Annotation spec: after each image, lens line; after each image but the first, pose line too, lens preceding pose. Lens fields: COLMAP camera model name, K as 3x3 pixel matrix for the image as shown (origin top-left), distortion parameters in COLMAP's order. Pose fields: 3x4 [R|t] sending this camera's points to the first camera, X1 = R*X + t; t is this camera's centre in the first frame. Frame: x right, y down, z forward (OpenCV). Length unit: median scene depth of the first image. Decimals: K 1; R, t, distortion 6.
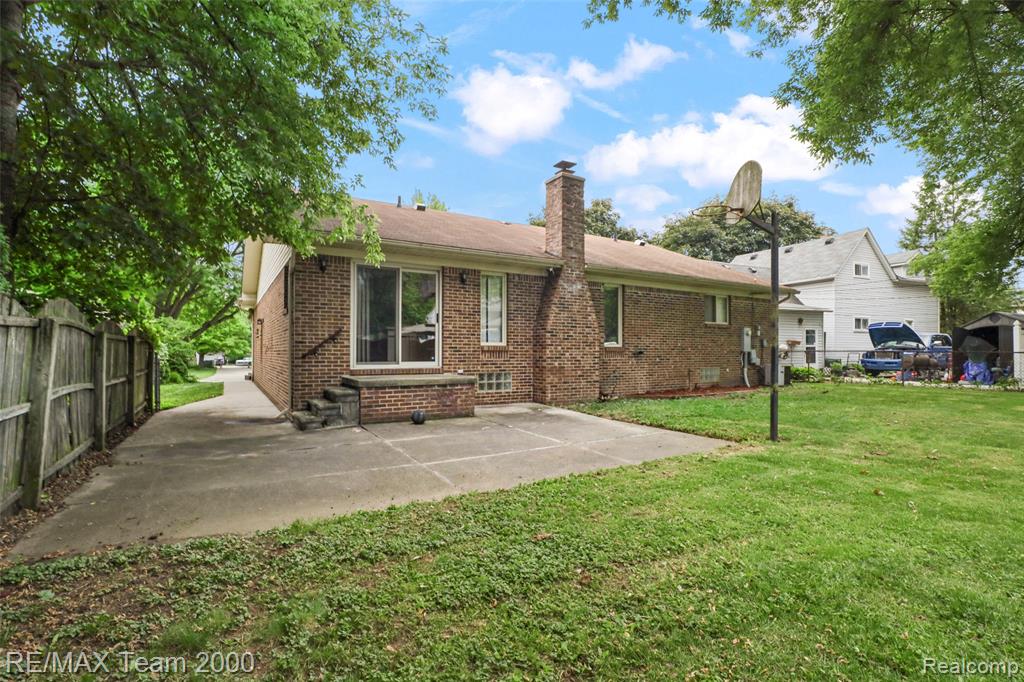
lens RADIAL K [[483.2, 0, 515.7], [0, 483.2, 345.3], [0, 0, 1]] dist [-0.029368, 0.001092]
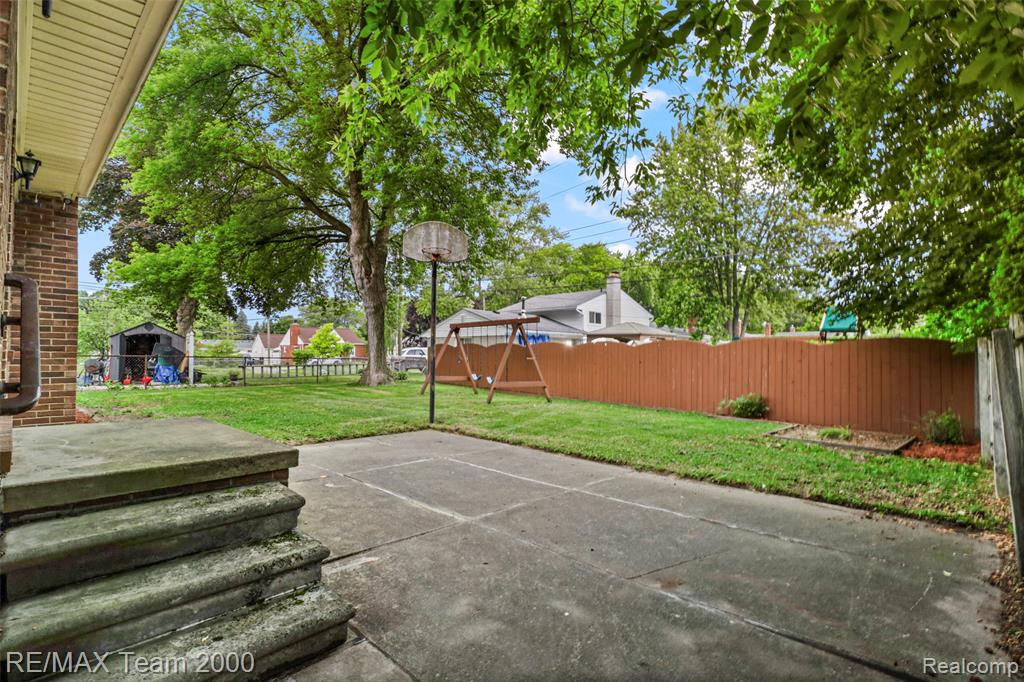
lens RADIAL K [[483.2, 0, 515.7], [0, 483.2, 345.3], [0, 0, 1]] dist [-0.029368, 0.001092]
pose [[-0.269312, 0.018690, 0.962872, -1.051211], [-0.016132, 0.999584, -0.023915, 0.001013], [-0.962918, -0.021974, -0.268898, 1.365043]]
